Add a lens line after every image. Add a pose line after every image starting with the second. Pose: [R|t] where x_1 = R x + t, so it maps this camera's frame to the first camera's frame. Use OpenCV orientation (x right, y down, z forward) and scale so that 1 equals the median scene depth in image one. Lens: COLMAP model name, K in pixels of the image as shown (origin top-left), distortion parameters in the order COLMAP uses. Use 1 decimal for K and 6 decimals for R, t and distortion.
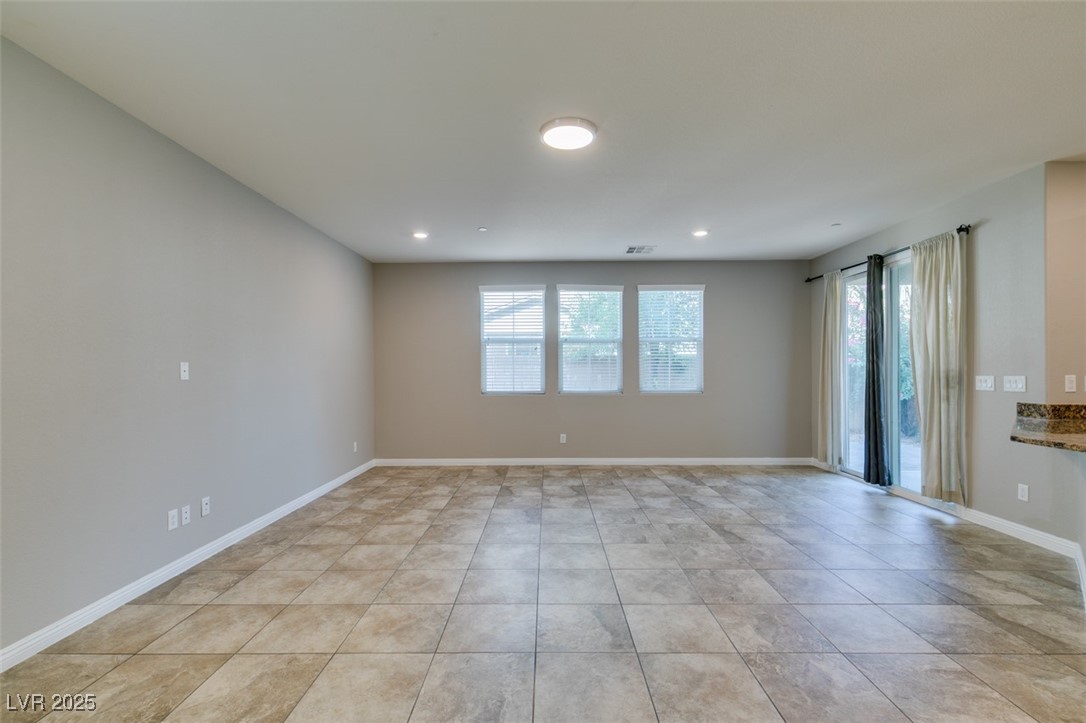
lens RADIAL K [[485.7, 0, 541.3], [0, 485.7, 370.0], [0, 0, 1]] dist [0.005200, -0.001433]
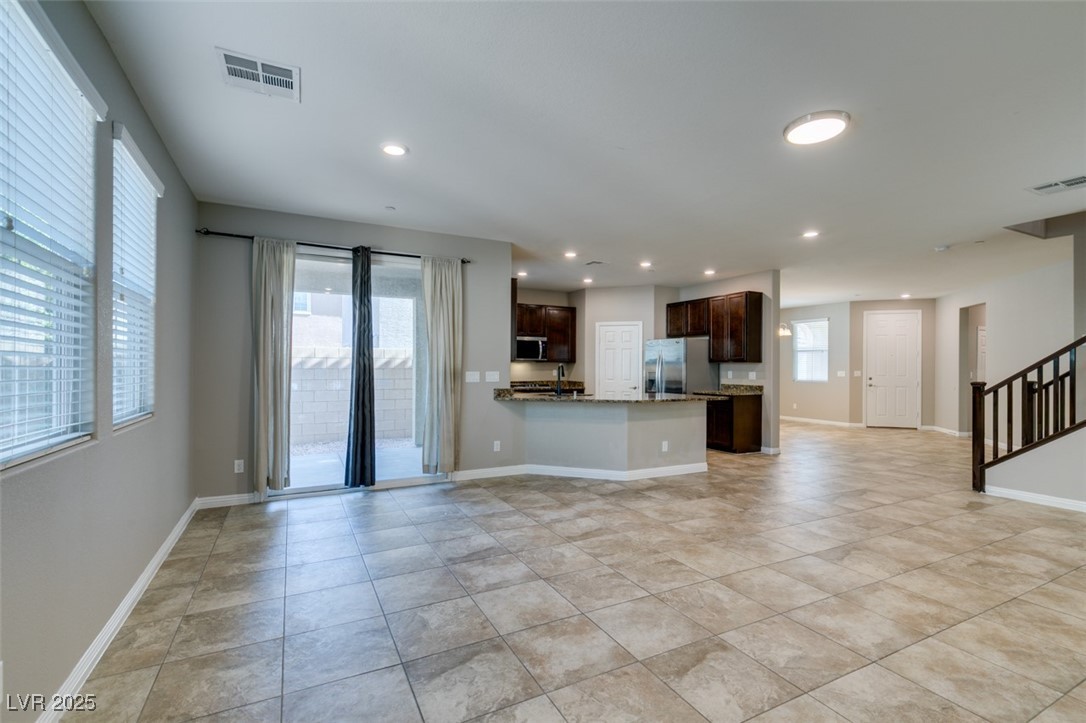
lens RADIAL K [[485.7, 0, 543.1], [0, 485.7, 368.0], [0, 0, 1]] dist [0.005200, -0.001433]
pose [[-0.466078, -0.000432, 0.884743, -0.415893], [-0.003030, 0.999995, -0.001107, 0.002473], [-0.884738, -0.003196, -0.466077, 1.456262]]
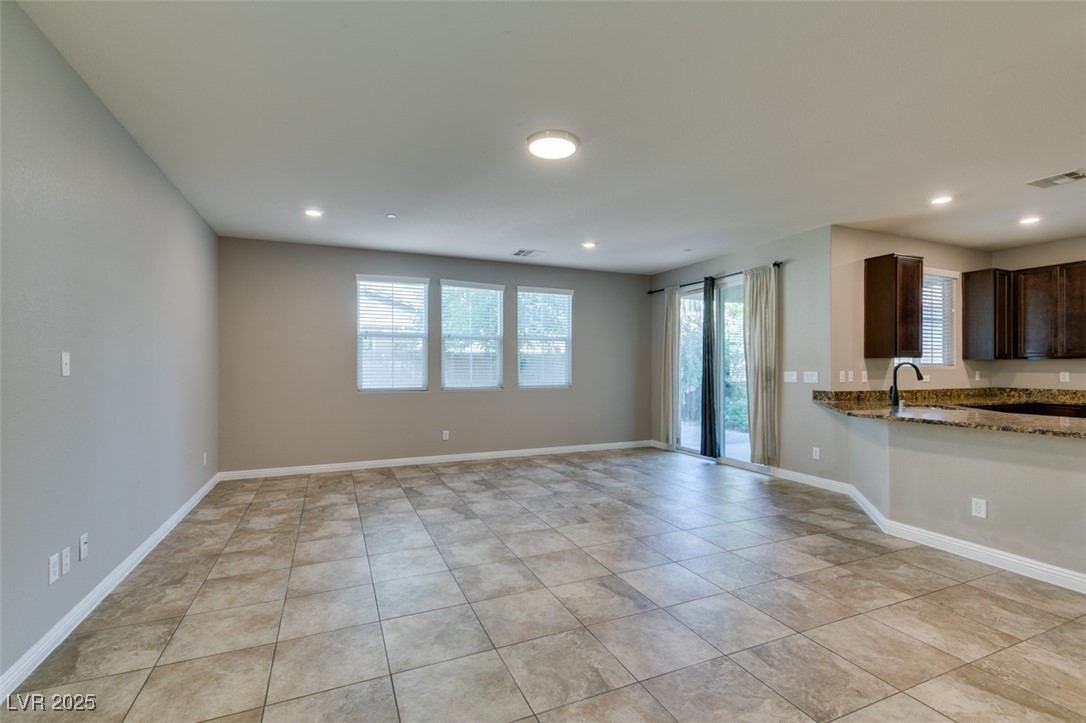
lens RADIAL K [[485.7, 0, 541.1], [0, 485.7, 365.0], [0, 0, 1]] dist [0.005200, -0.001433]
pose [[0.912198, 0.006224, 0.409702, -0.300575], [-0.004547, 0.999977, -0.005068, 0.003297], [-0.409724, 0.002760, 0.912206, 0.028860]]
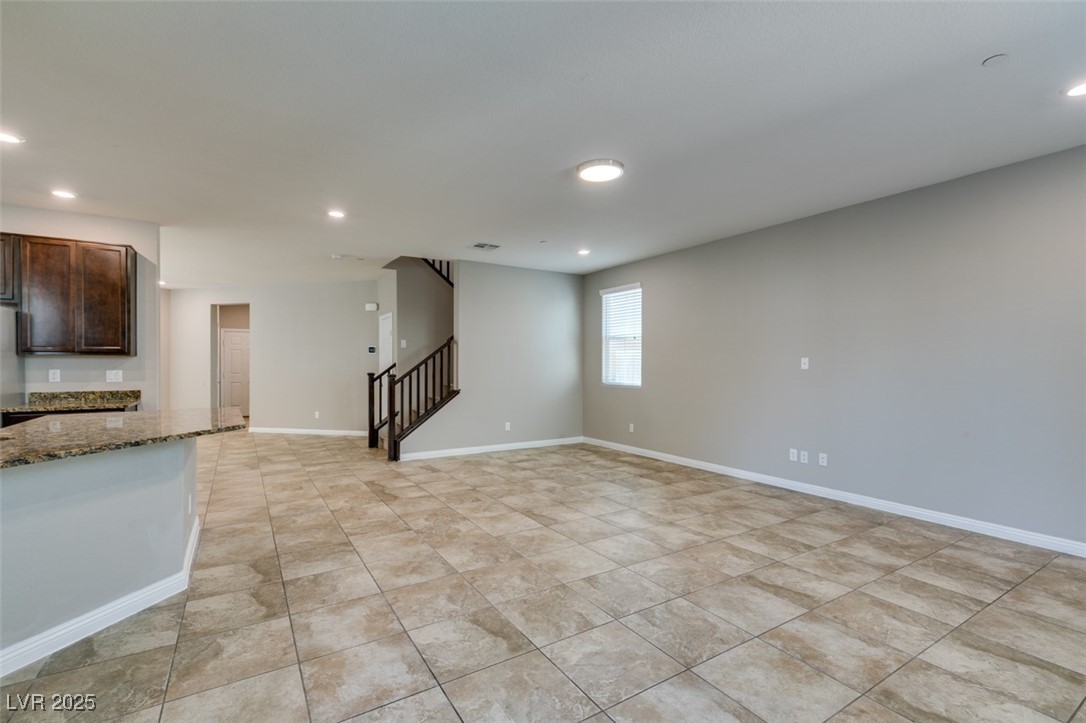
lens RADIAL K [[485.7, 0, 538.1], [0, 485.7, 365.8], [0, 0, 1]] dist [0.005200, -0.001433]
pose [[-0.845775, 0.005657, -0.533510, 0.629292], [0.003207, 0.999980, 0.005519, -0.000914], [0.533530, 0.002956, -0.845776, 1.460040]]
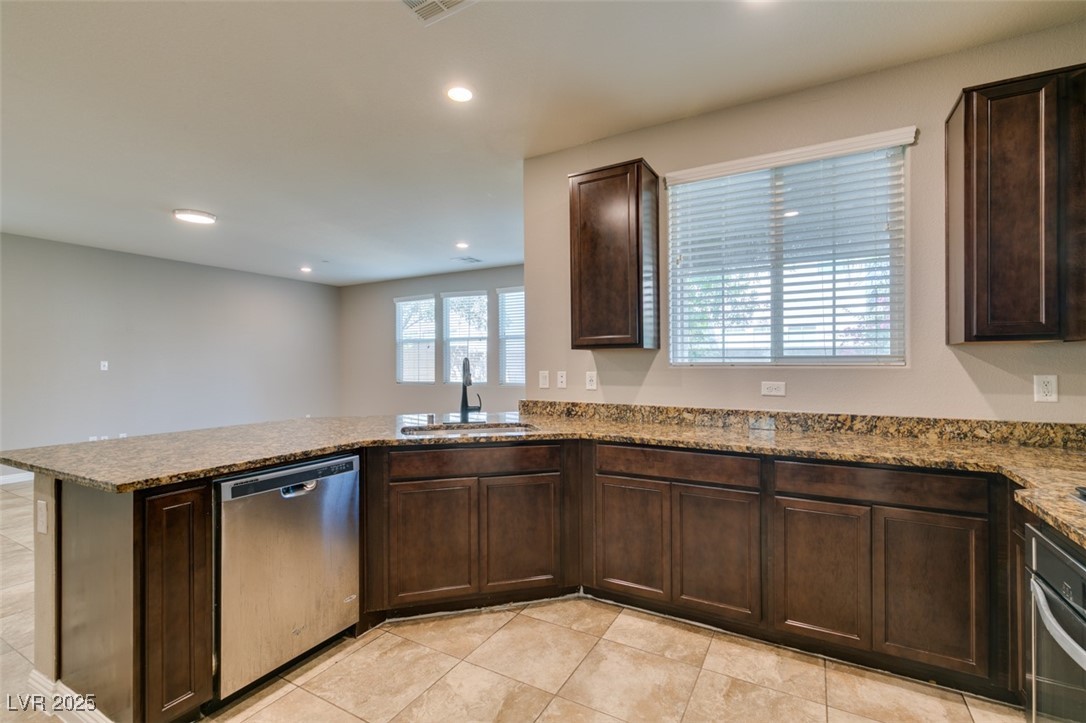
lens RADIAL K [[485.7, 0, 543.9], [0, 485.7, 364.2], [0, 0, 1]] dist [0.005200, -0.001433]
pose [[0.875754, 0.000136, -0.482758, 1.357119], [0.000431, 0.999999, 0.001065, -0.003426], [0.482757, -0.001141, 0.875753, 0.121211]]
